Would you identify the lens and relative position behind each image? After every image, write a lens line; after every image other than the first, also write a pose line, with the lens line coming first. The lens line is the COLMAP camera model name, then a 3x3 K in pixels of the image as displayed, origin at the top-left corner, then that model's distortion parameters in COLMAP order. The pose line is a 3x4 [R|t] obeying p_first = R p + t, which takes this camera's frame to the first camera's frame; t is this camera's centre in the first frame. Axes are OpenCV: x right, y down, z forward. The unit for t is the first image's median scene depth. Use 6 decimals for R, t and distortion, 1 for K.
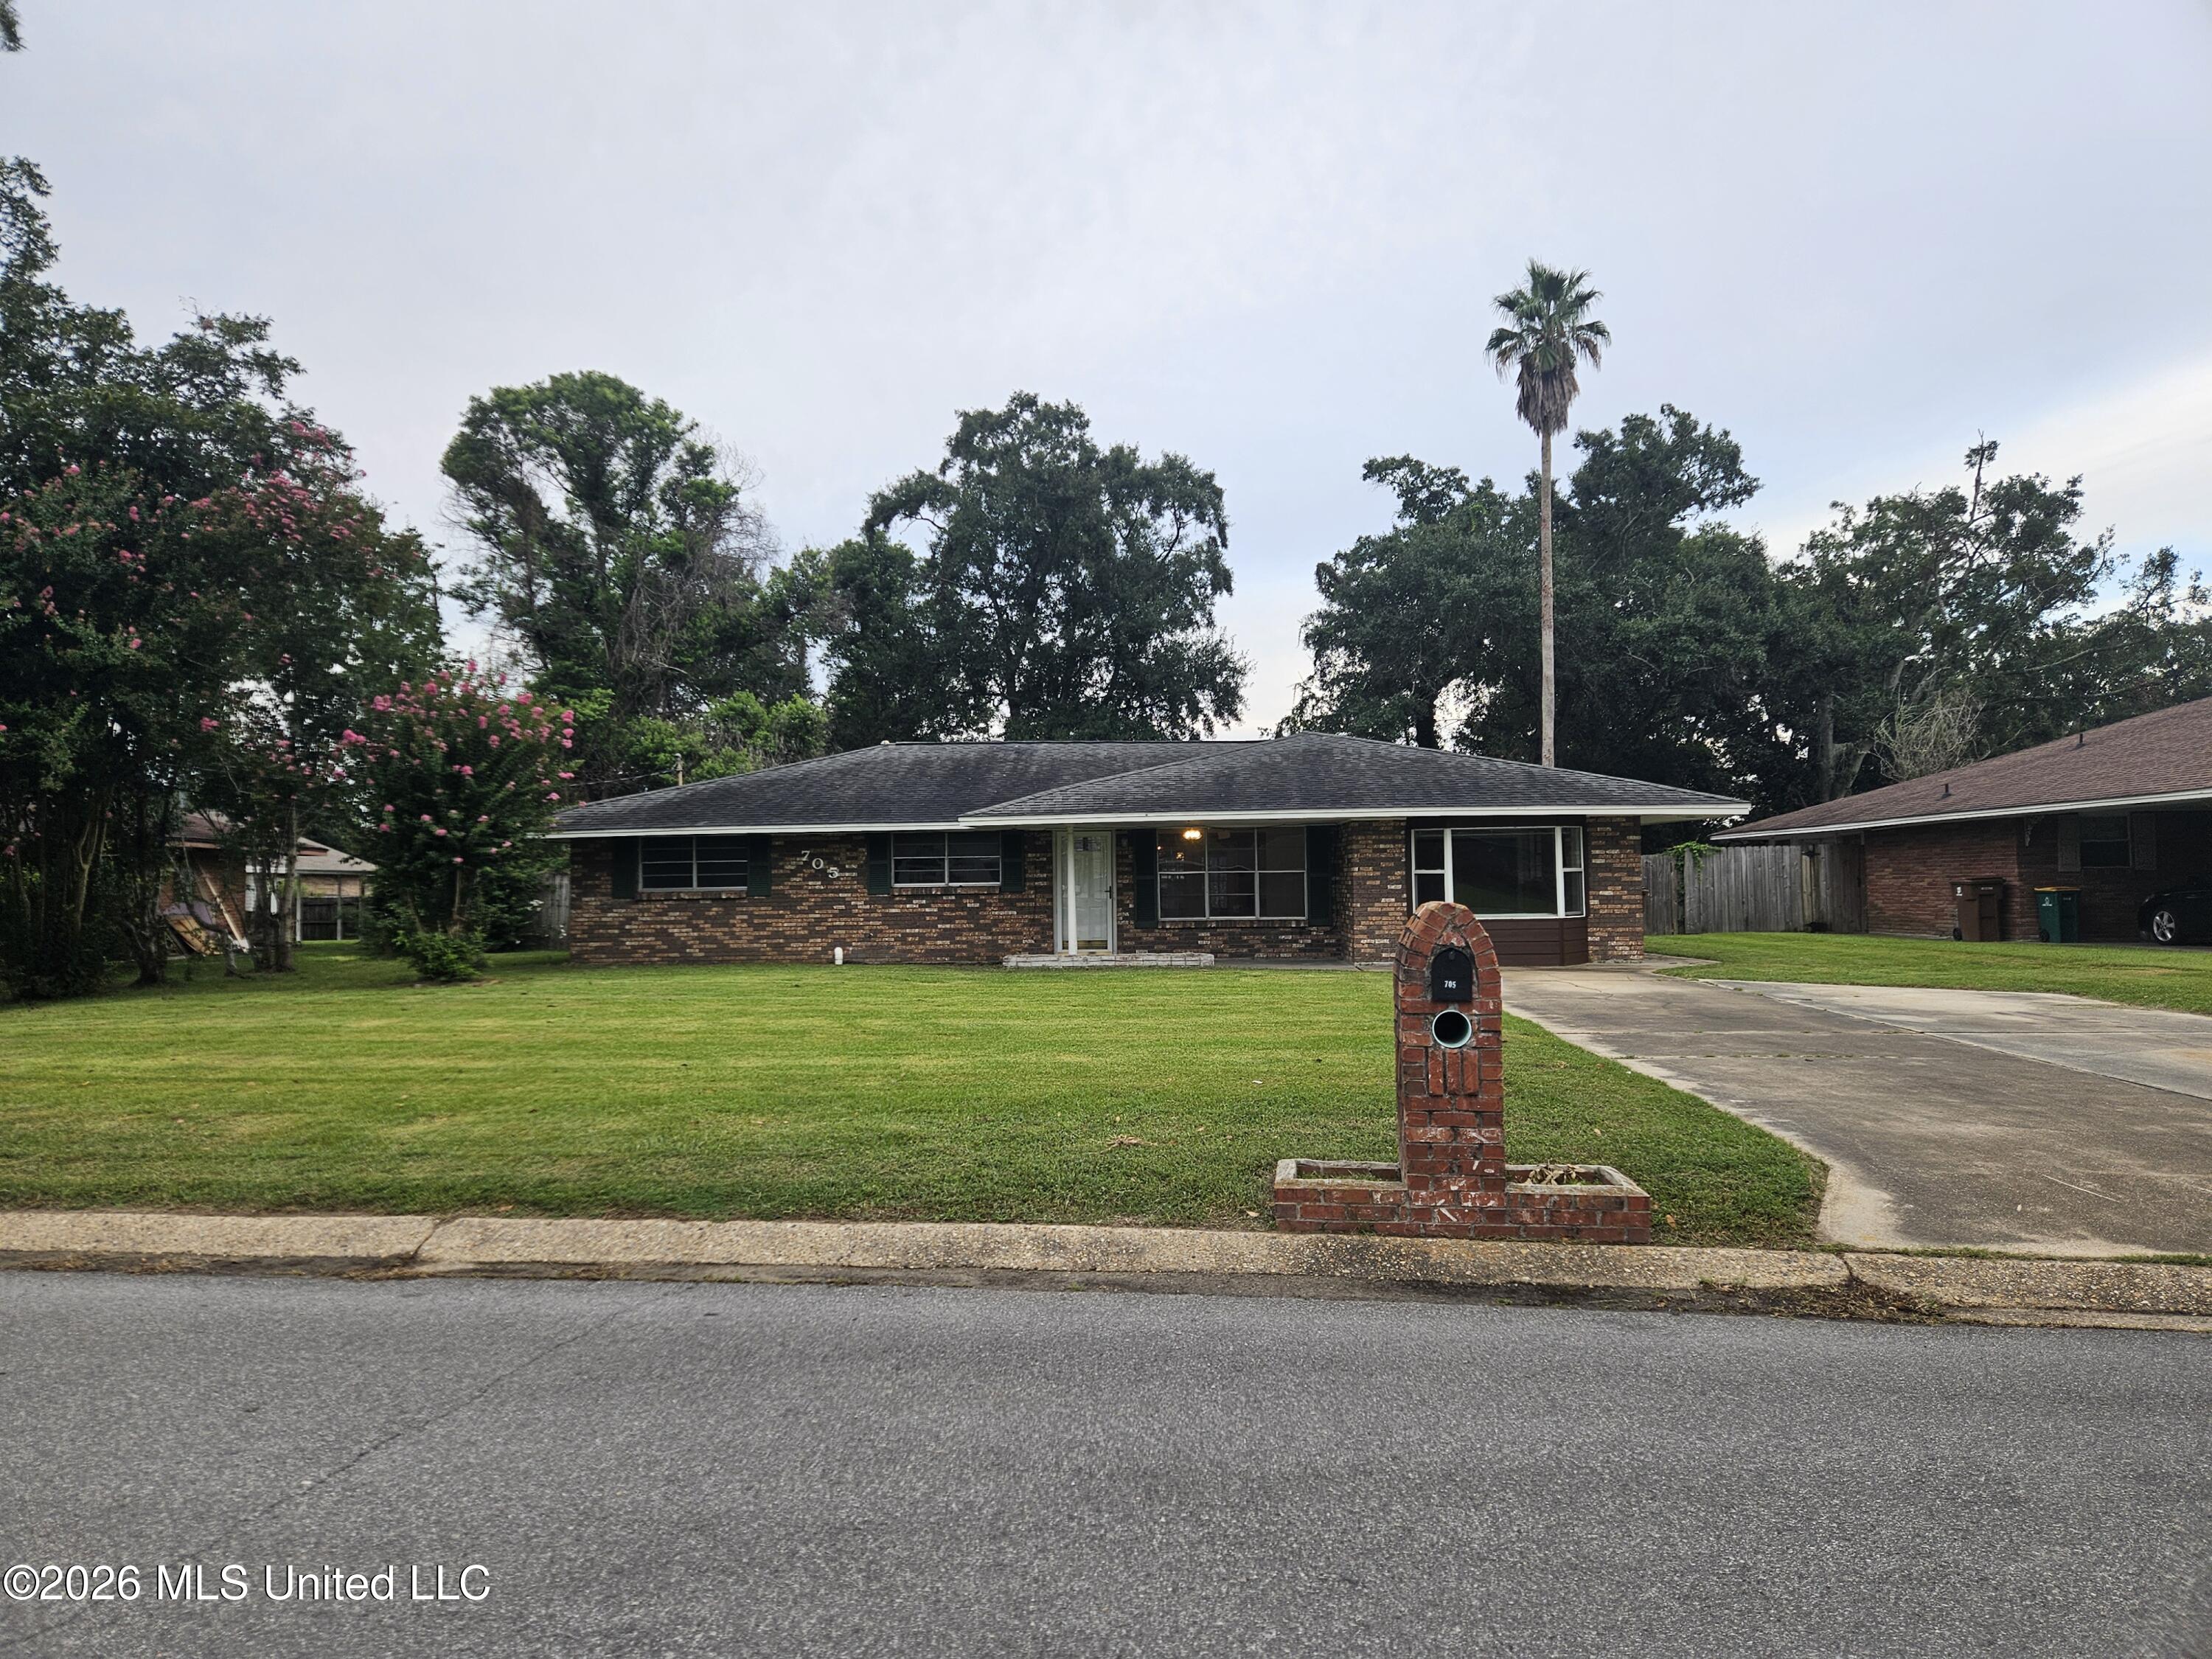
lens RADIAL K [[1483.6, 0, 1099.1], [0, 1483.6, 835.6], [0, 0, 1]] dist [0.083047, -0.067486]
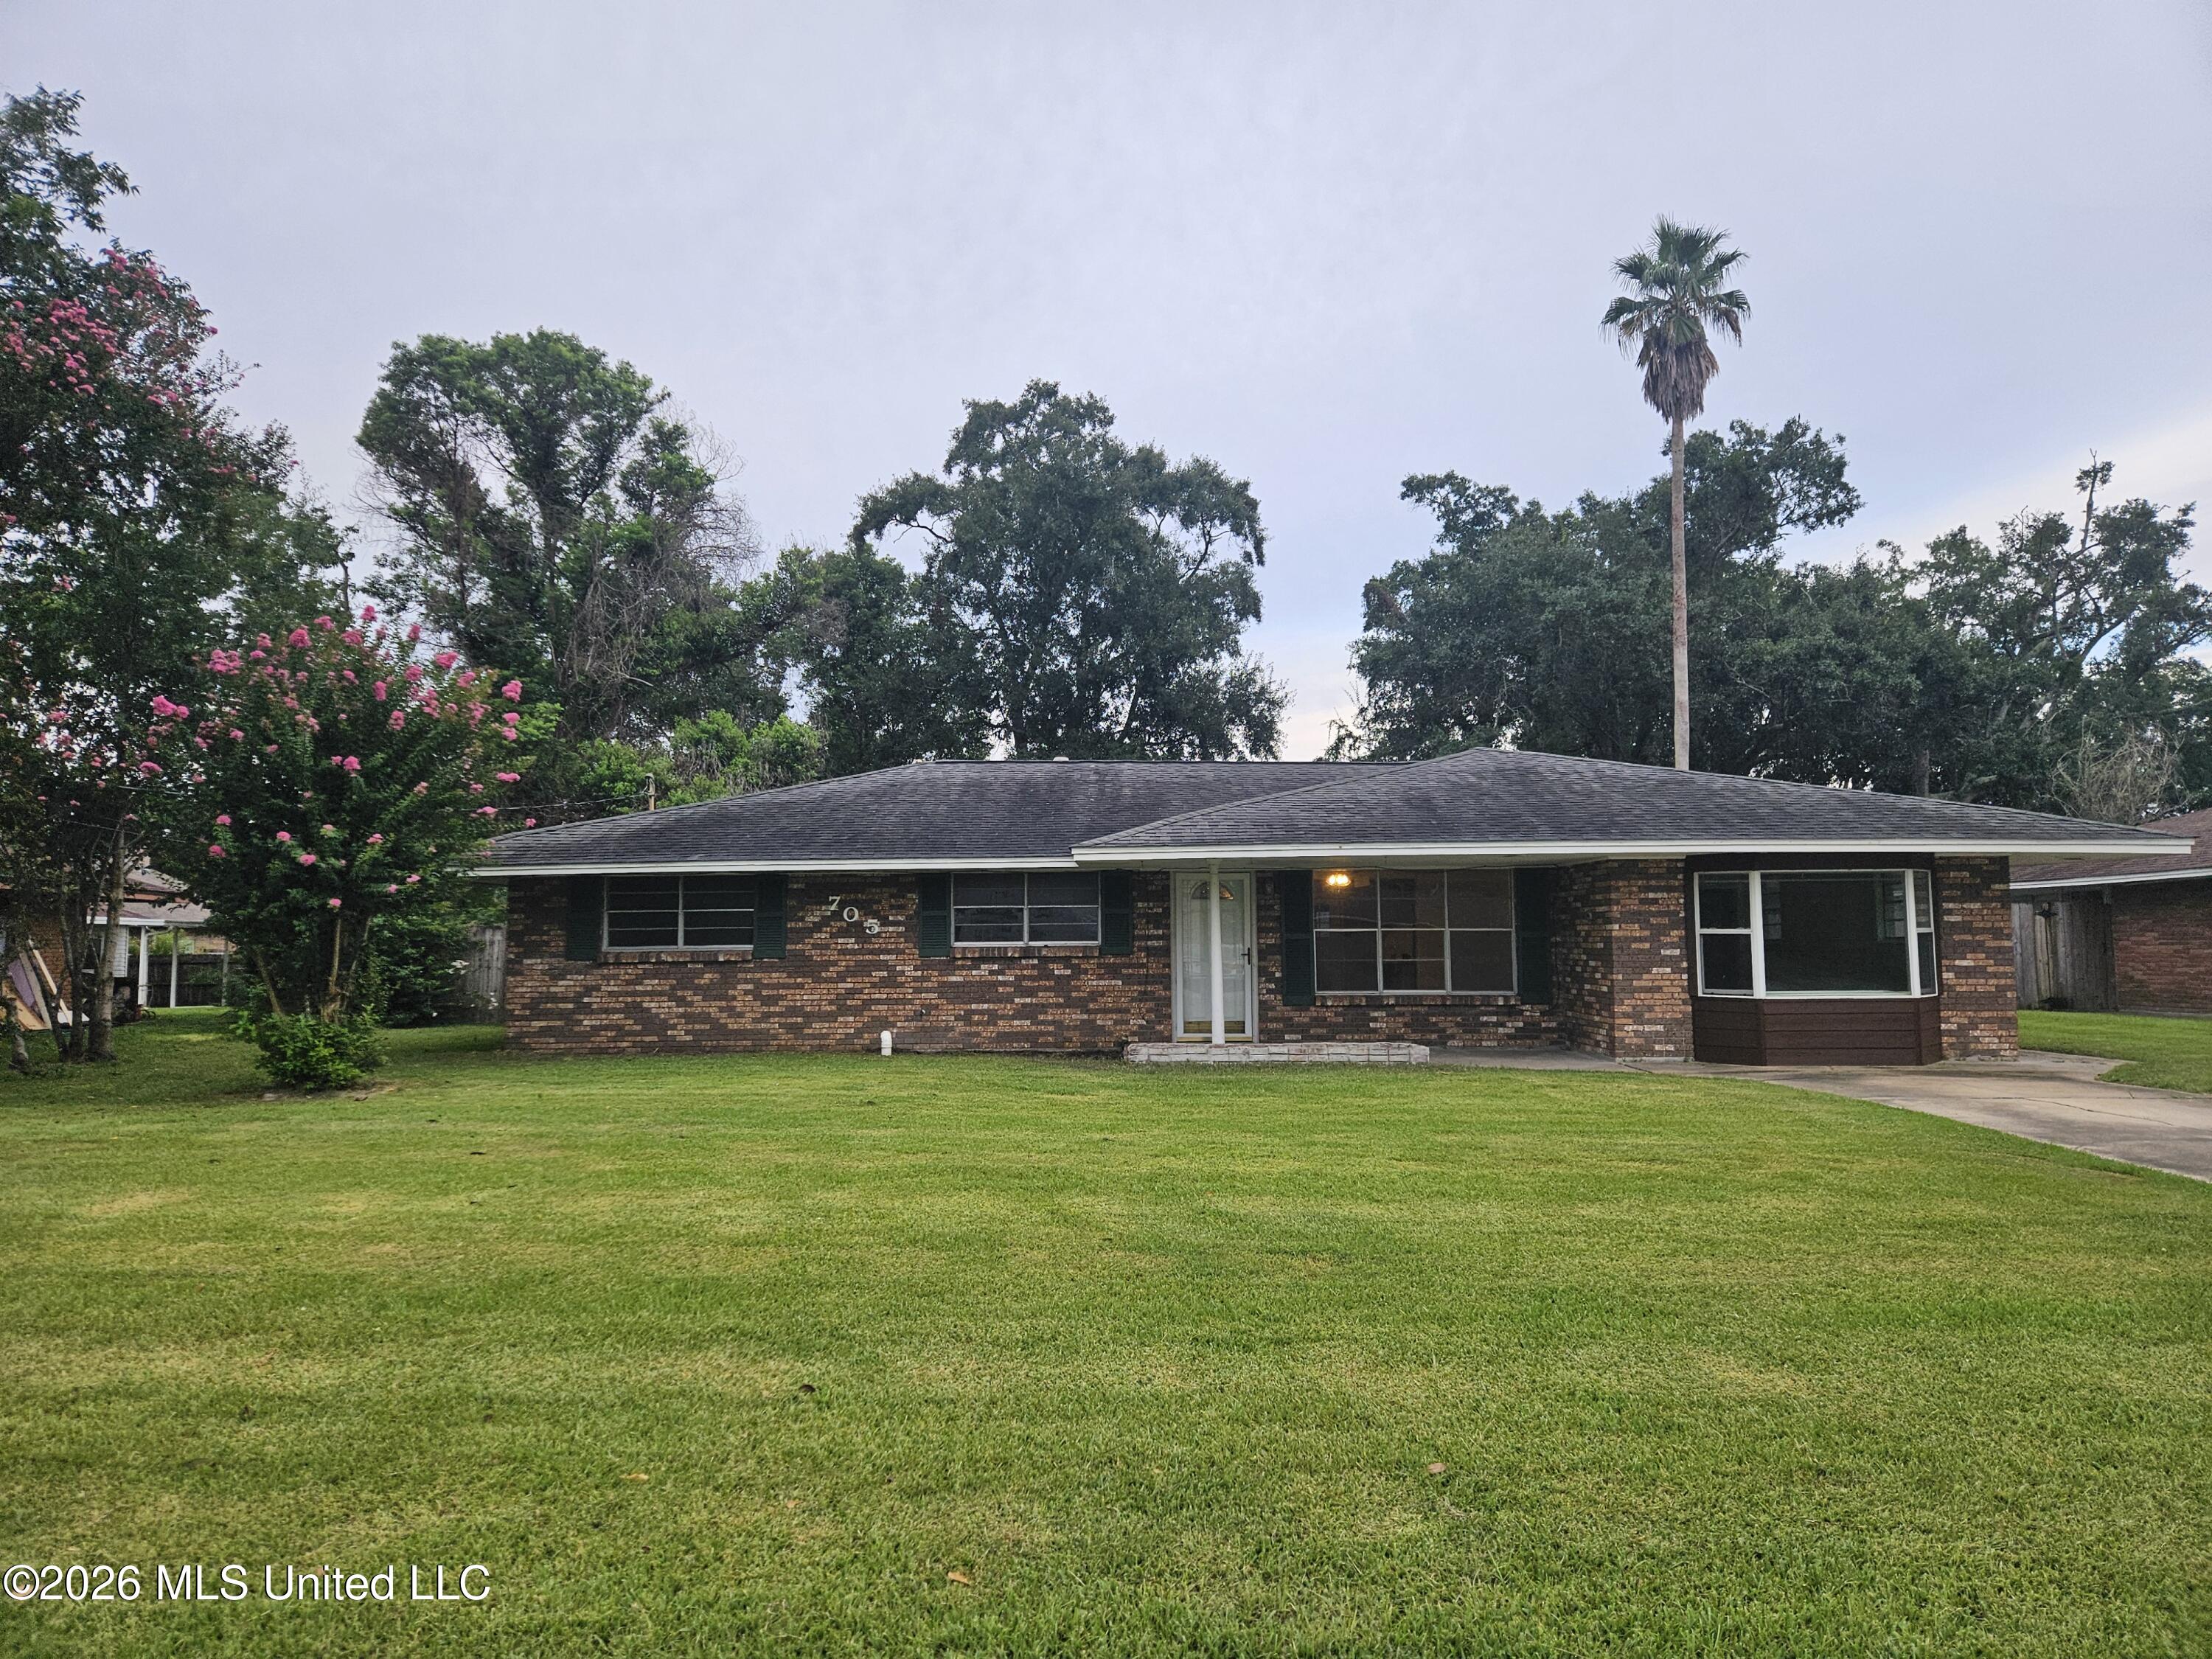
lens RADIAL K [[1483.6, 0, 1106.6], [0, 1483.6, 835.2], [0, 0, 1]] dist [0.083047, -0.067486]
pose [[0.998955, 0.009509, 0.044712, -0.095909], [-0.007744, 0.999190, -0.039497, 0.007856], [-0.045052, 0.039110, 0.998219, 0.258626]]
